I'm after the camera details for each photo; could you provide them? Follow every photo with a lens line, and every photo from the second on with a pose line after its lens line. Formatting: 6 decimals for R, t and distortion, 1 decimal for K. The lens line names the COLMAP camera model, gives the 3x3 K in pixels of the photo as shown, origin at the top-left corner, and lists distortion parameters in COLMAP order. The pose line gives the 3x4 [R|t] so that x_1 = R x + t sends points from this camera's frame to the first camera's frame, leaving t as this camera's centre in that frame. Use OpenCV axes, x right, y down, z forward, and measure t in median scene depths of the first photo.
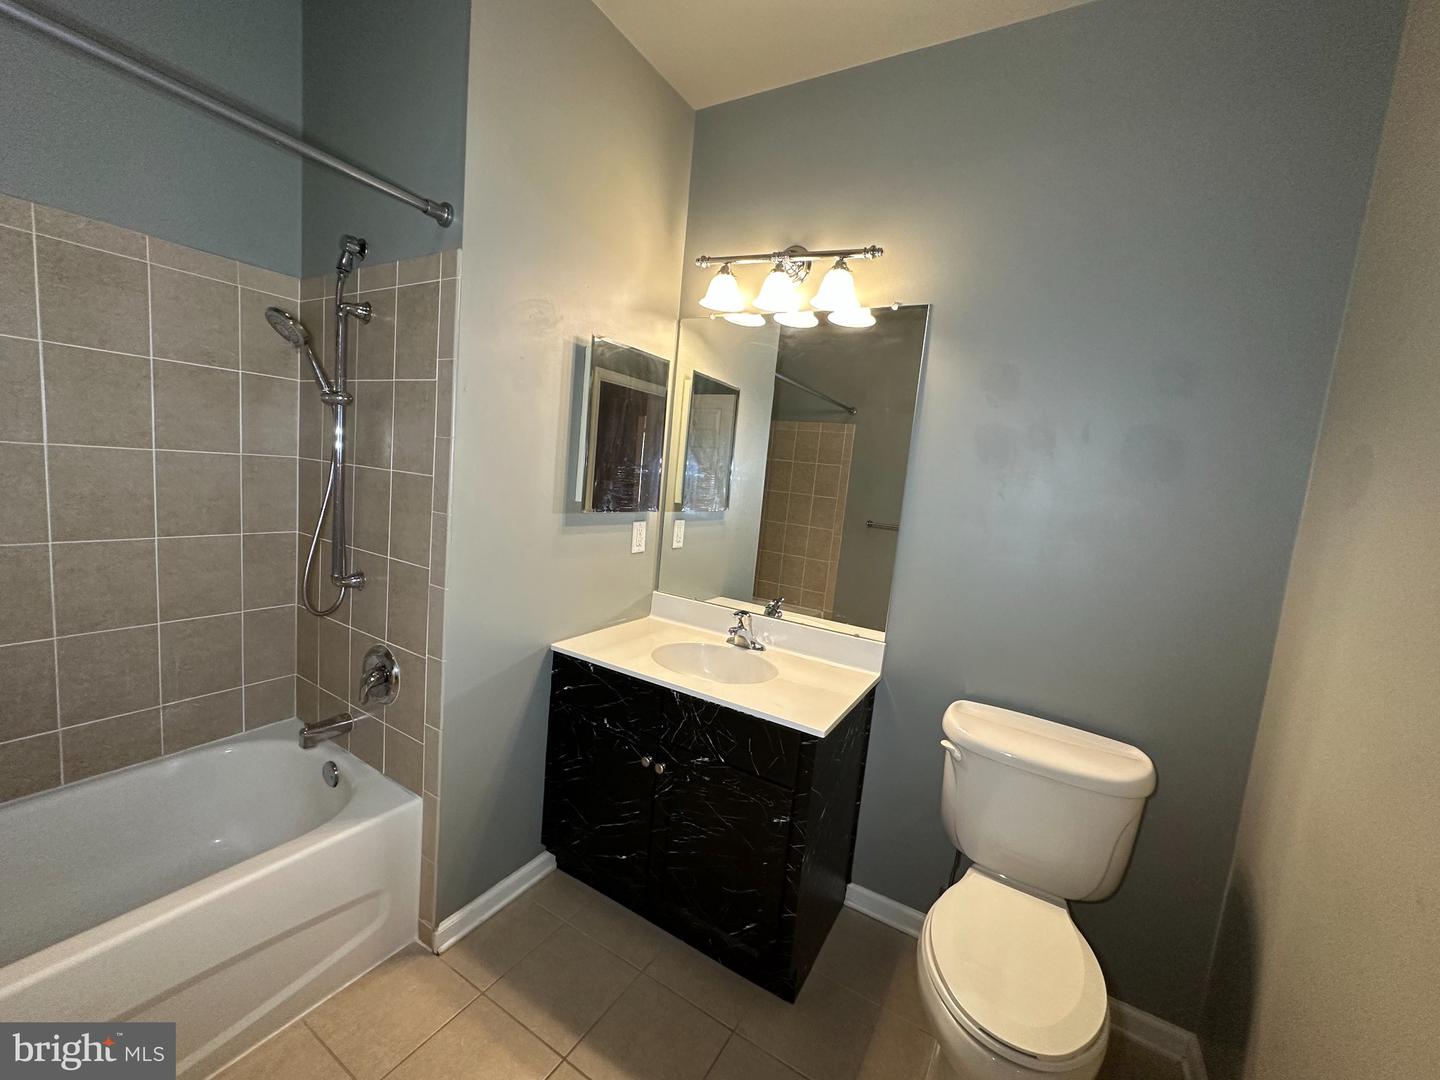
lens RADIAL K [[580.1, 0, 720.0], [0, 580.1, 540.0], [0, 0, 1]] dist [0.000179, 0.000348]
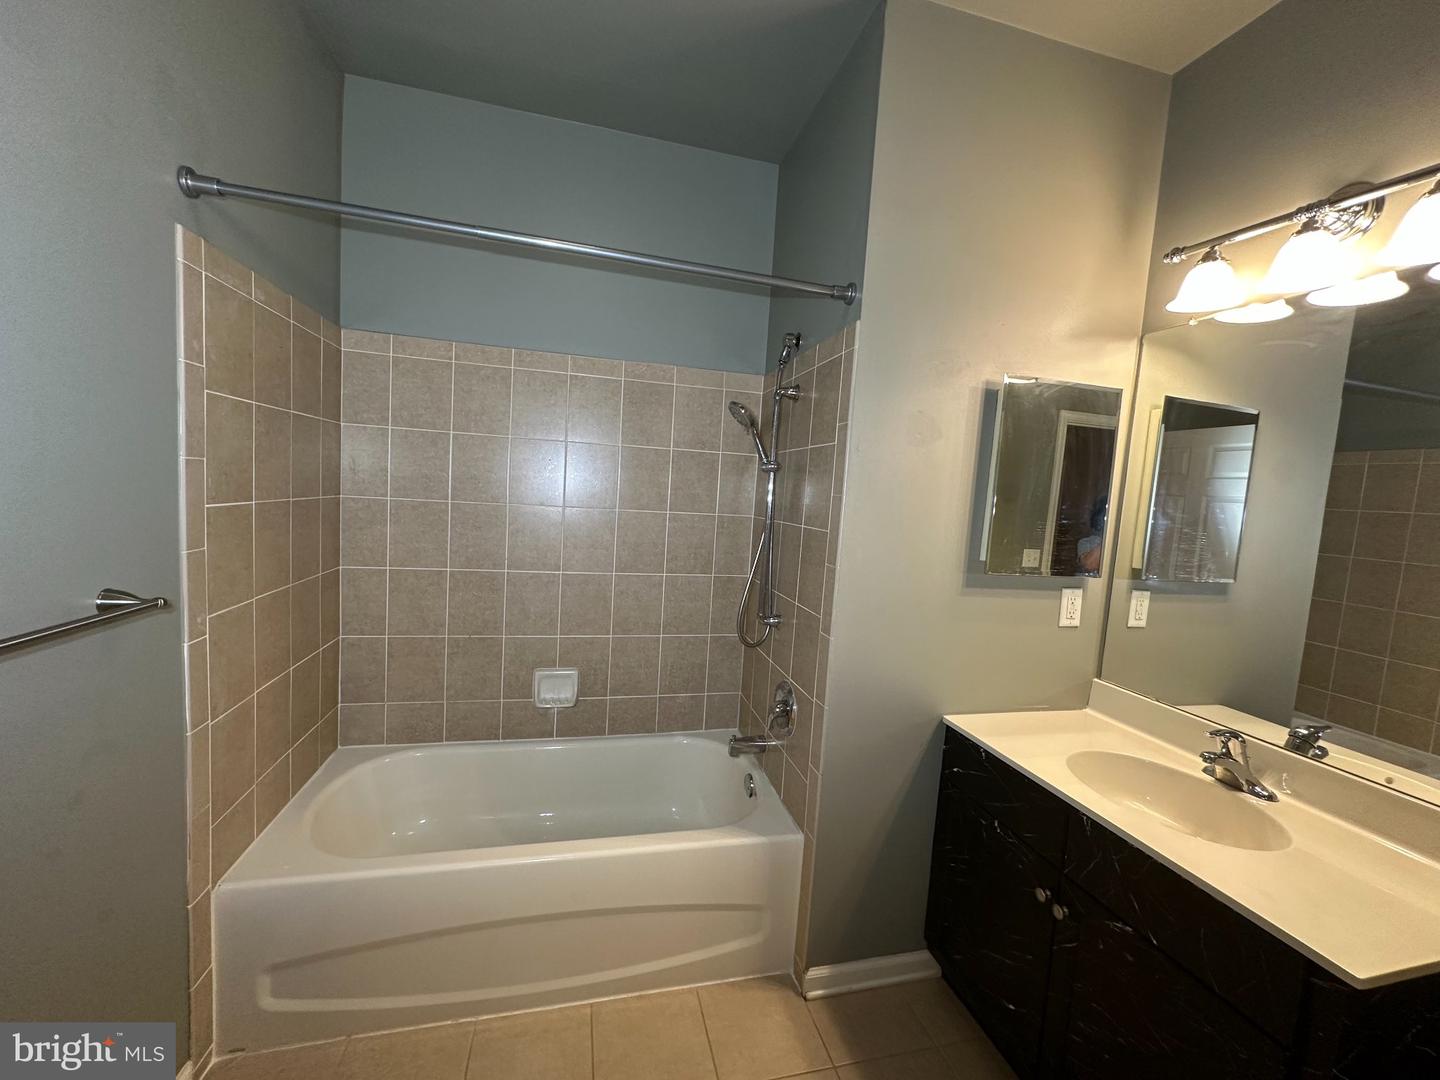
lens RADIAL K [[580.1, 0, 720.0], [0, 580.1, 540.0], [0, 0, 1]] dist [0.000179, 0.000348]
pose [[0.704128, 0.014985, -0.709915, 0.104439], [-0.084359, 0.994462, -0.062679, -0.008107], [0.705045, 0.104022, 0.701492, 0.084952]]
